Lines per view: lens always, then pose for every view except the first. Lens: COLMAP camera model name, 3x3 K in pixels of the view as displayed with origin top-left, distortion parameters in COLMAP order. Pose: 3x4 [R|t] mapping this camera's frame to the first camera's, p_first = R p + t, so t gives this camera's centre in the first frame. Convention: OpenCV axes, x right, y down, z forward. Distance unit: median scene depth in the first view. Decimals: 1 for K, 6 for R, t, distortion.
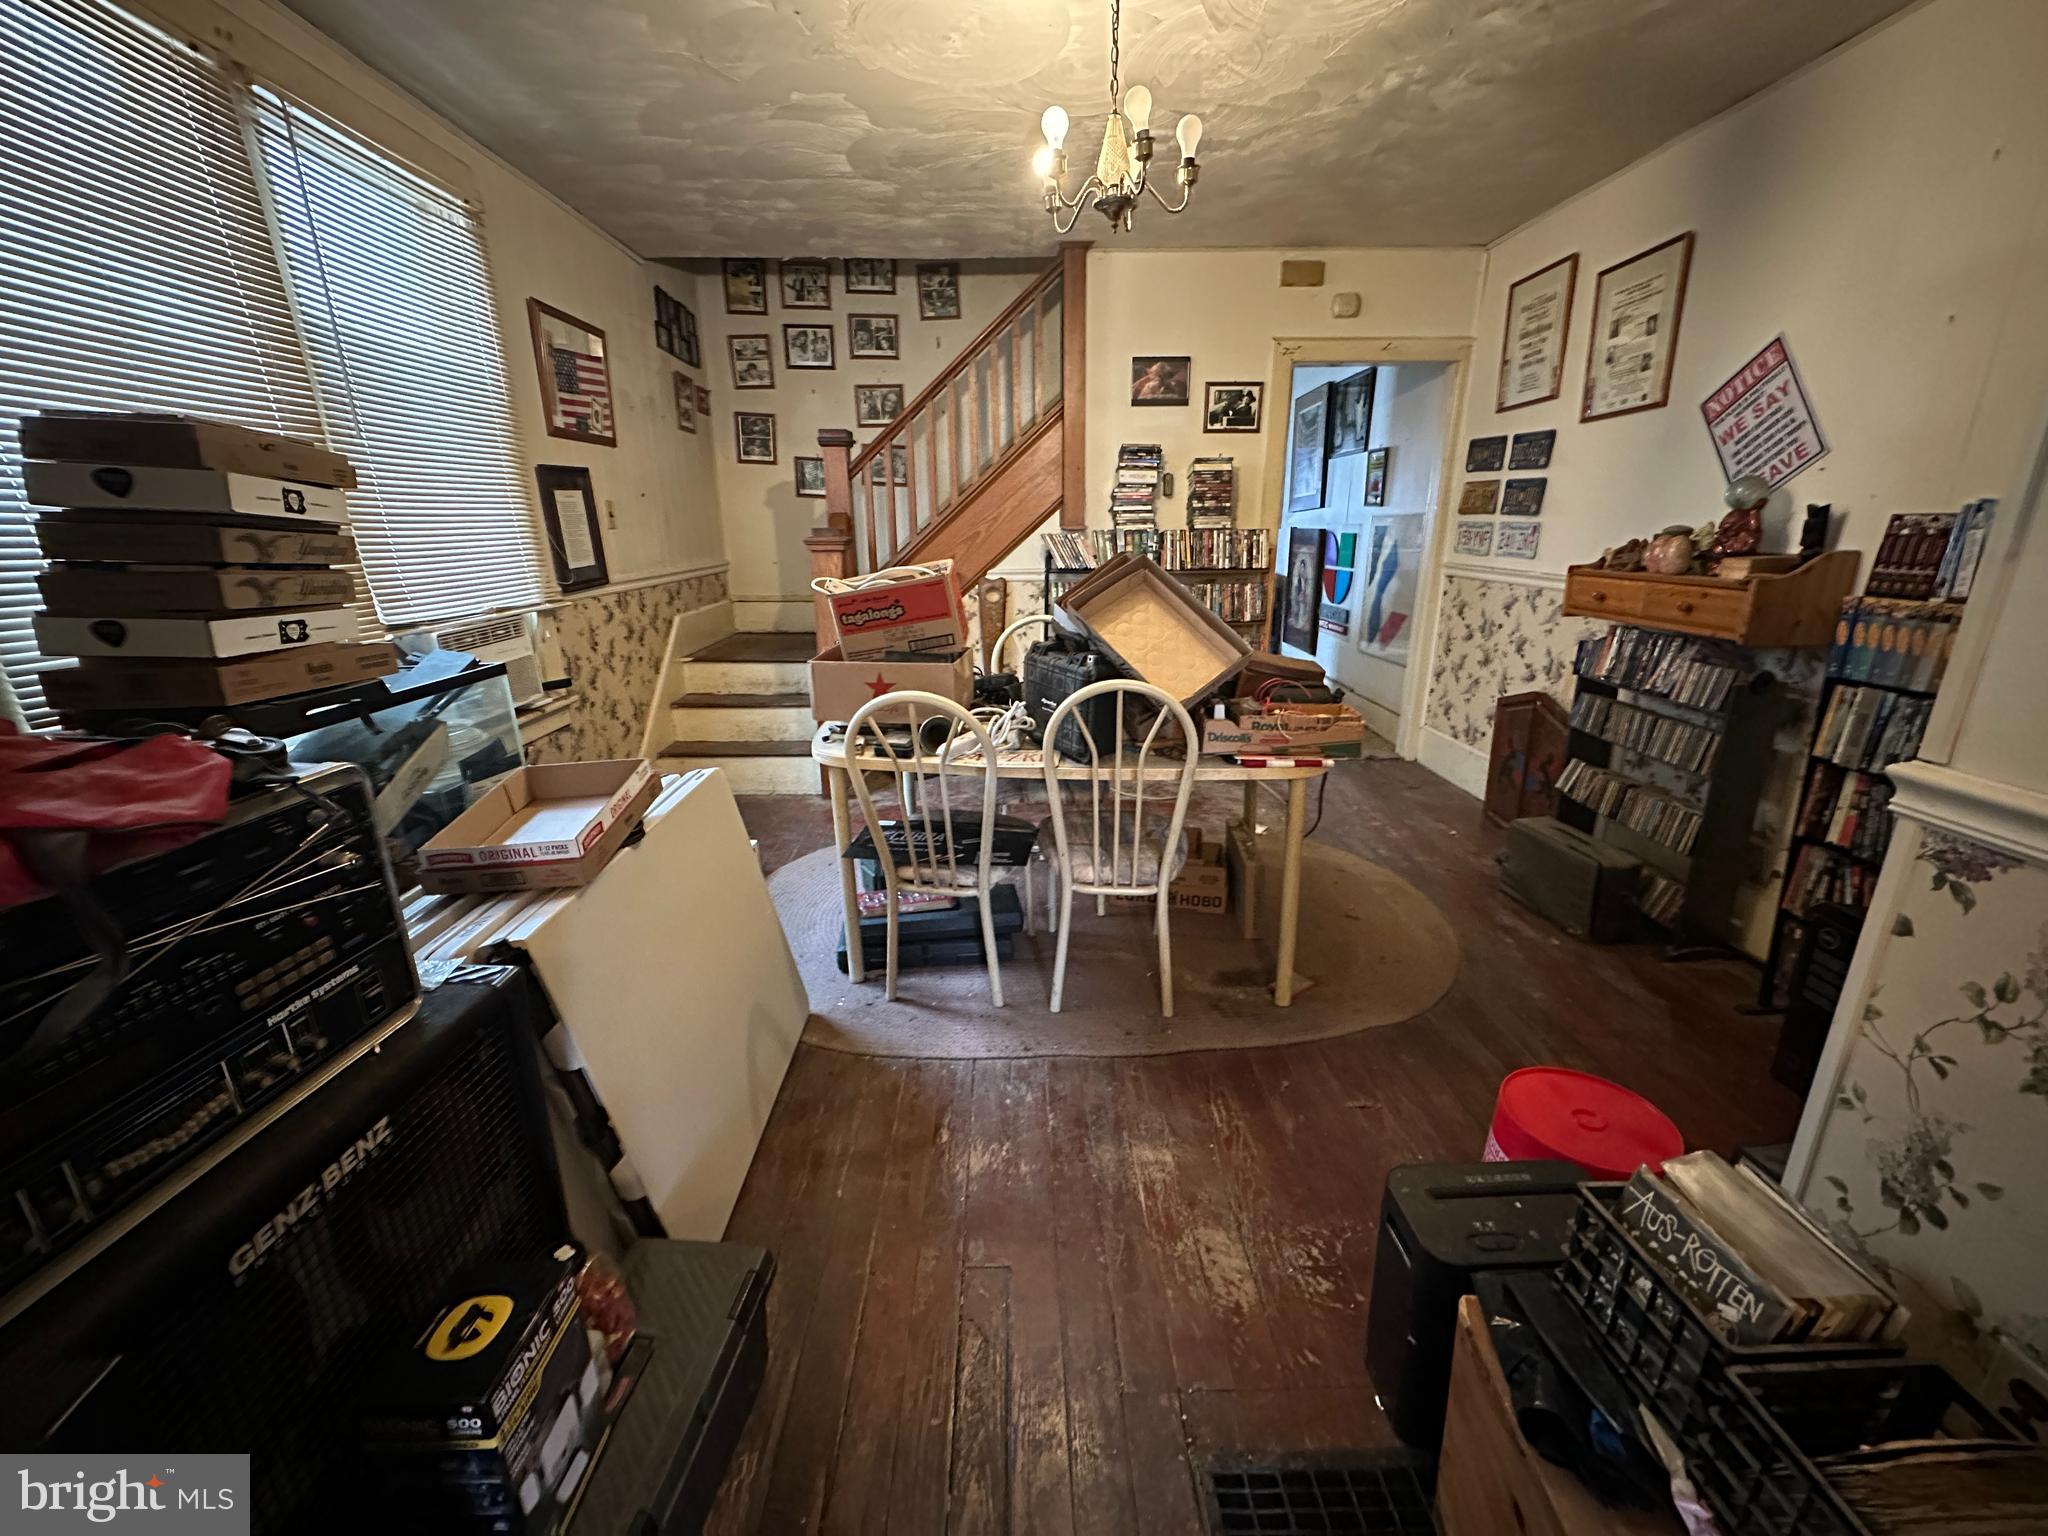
lens RADIAL K [[812.0, 0, 1024.5], [0, 812.0, 765.4], [0, 0, 1]] dist [-0.004197, 0.001193]
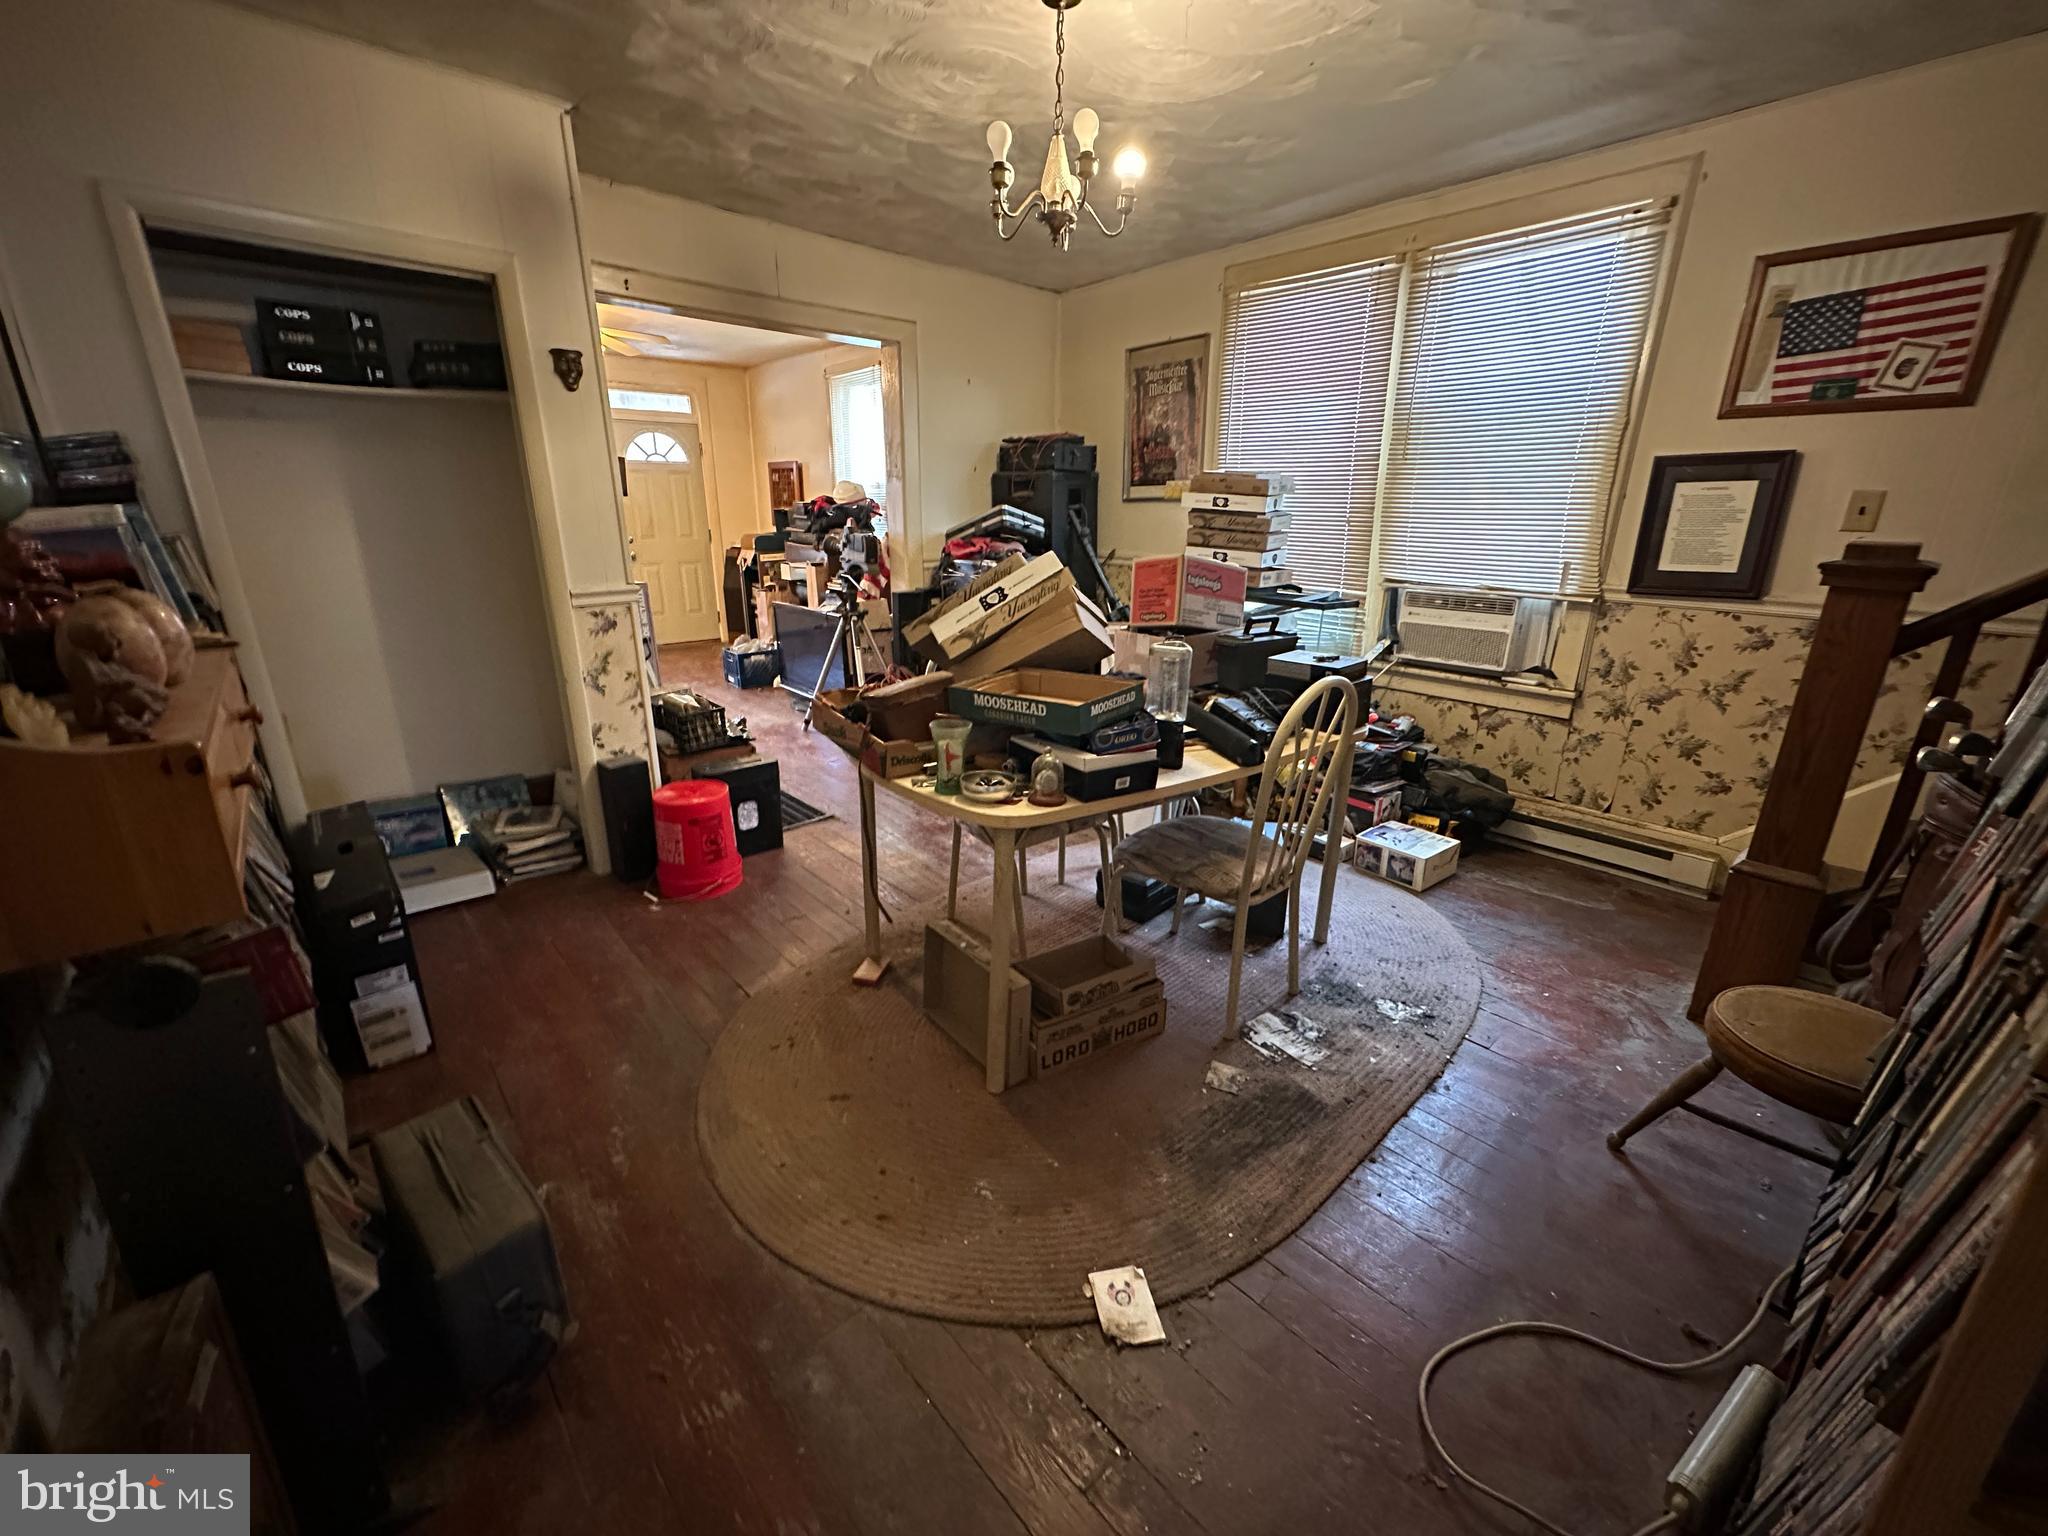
lens RADIAL K [[816.5, 0, 1023.7], [0, 816.5, 766.4], [0, 0, 1]] dist [-0.000273, 0.000283]
pose [[-0.758485, 0.205146, -0.618560, 0.469649], [-0.190529, 0.837885, 0.511515, -0.313911], [0.623217, 0.505830, -0.596437, 0.976570]]
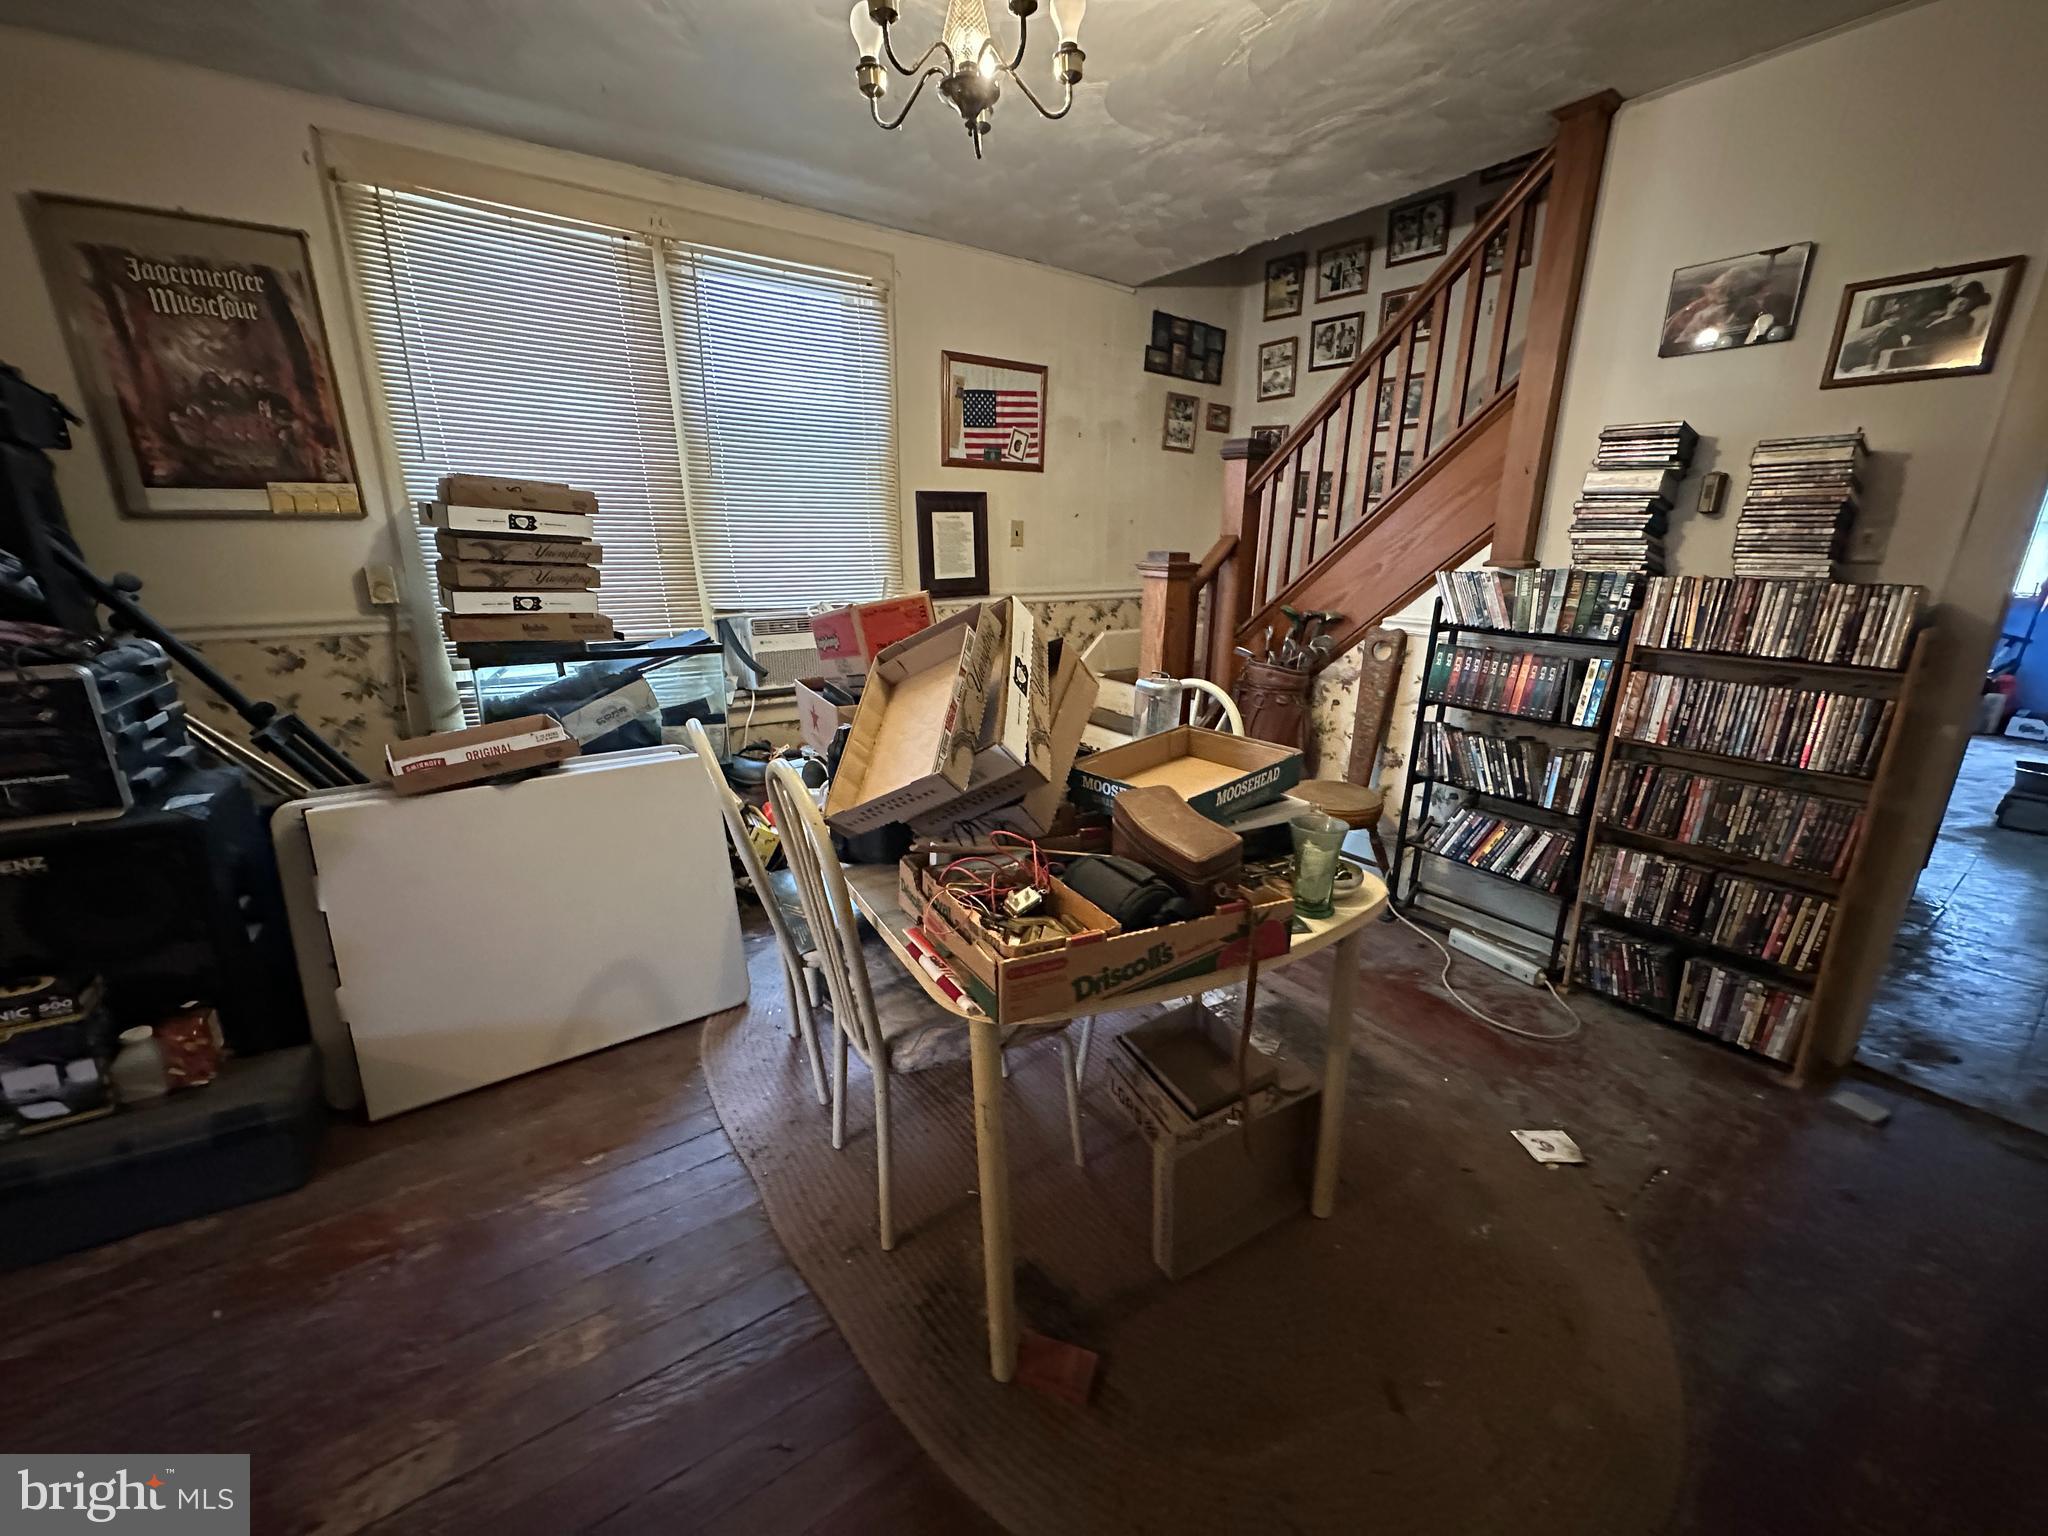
lens RADIAL K [[810.8, 0, 1024.7], [0, 810.8, 766.5], [0, 0, 1]] dist [-0.001933, 0.000564]
pose [[0.562591, 0.241026, -0.790821, 0.404320], [-0.256501, 0.960243, 0.110187, -0.116361], [0.785938, 0.140857, 0.602047, 0.350175]]
